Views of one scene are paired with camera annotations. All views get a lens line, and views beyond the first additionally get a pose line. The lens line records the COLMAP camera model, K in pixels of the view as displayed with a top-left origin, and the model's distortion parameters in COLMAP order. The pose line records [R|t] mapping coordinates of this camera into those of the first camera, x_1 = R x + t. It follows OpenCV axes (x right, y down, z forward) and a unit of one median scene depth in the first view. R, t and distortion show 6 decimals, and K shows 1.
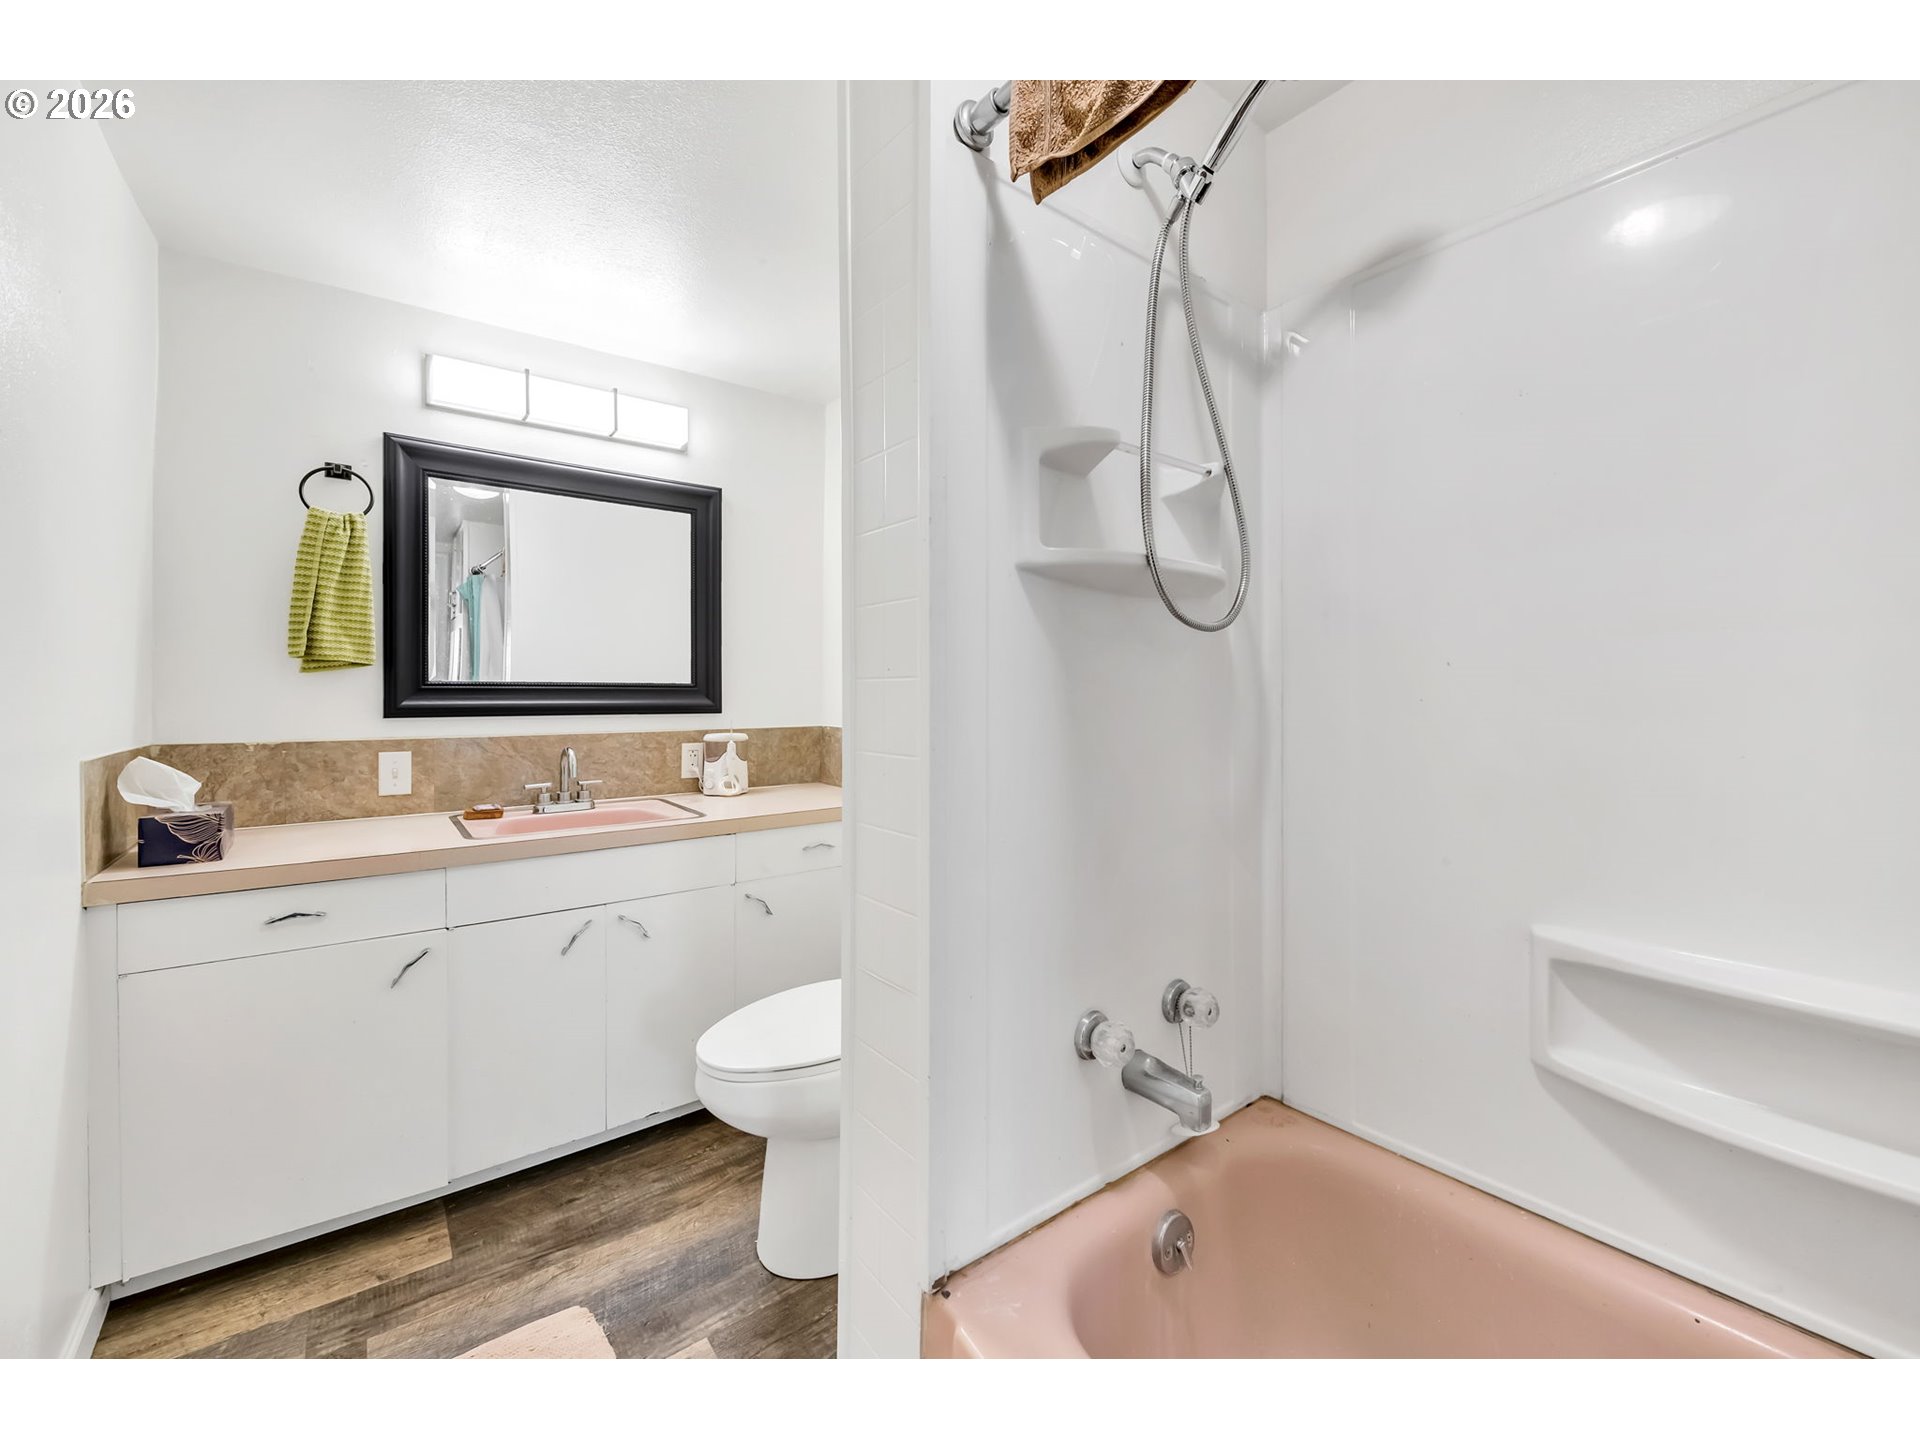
lens RADIAL K [[786.3, 0, 962.7], [0, 786.3, 698.8], [0, 0, 1]] dist [-0.001178, -0.002554]
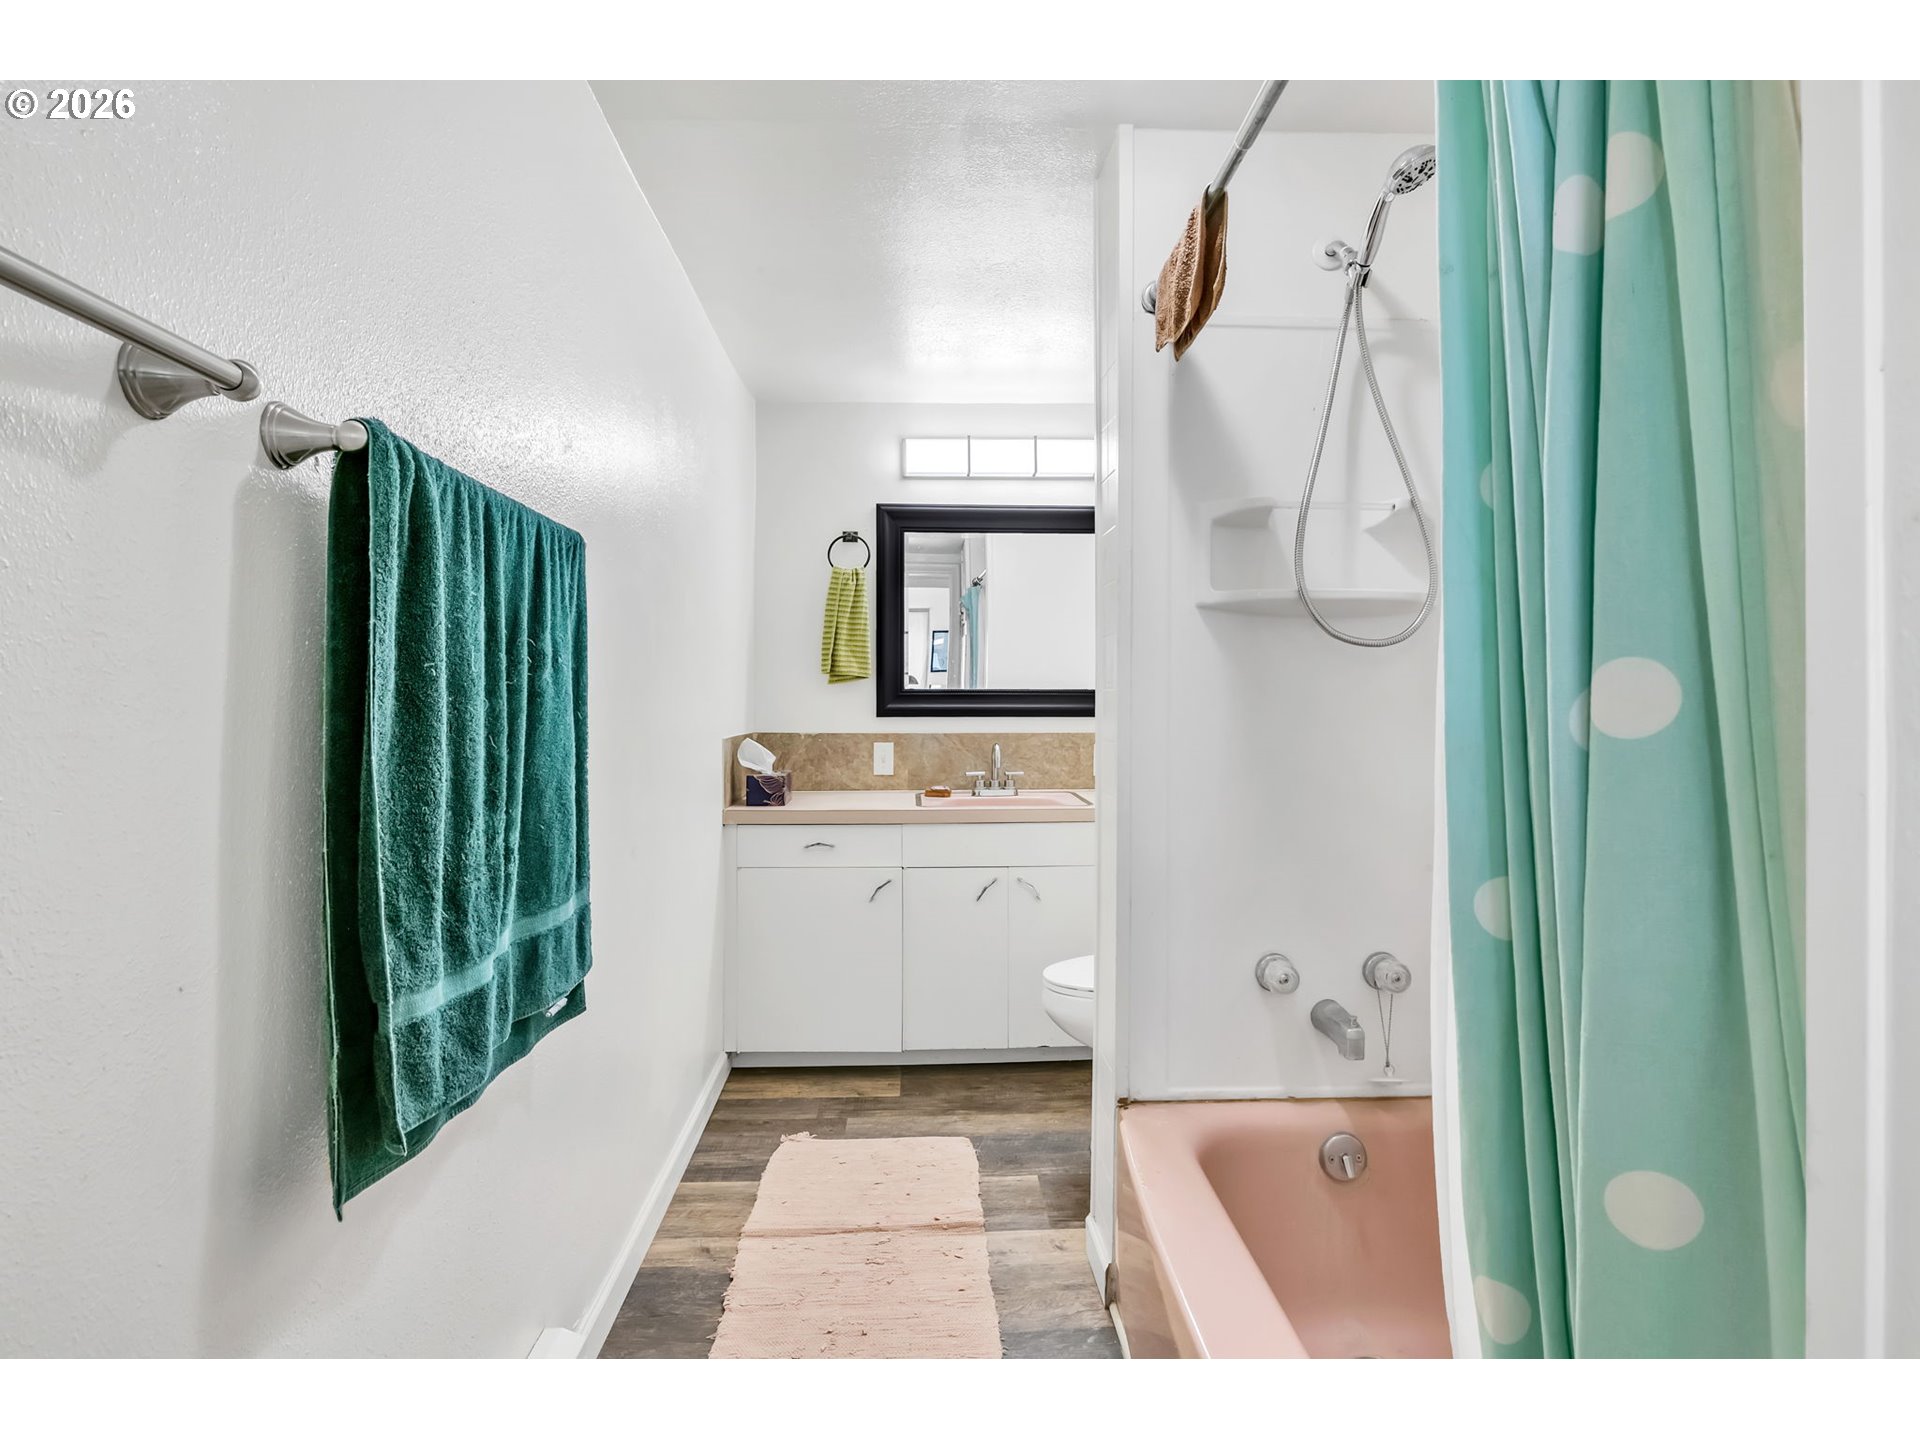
lens RADIAL K [[1274.6, 0, 964.2], [0, 1274.6, 722.7], [0, 0, 1]] dist [0.018272, -0.002467]
pose [[0.796126, 0.012280, -0.605007, 0.750294], [-0.004767, 0.999890, 0.014023, 0.003253], [0.605113, -0.008280, 0.796097, -0.689788]]
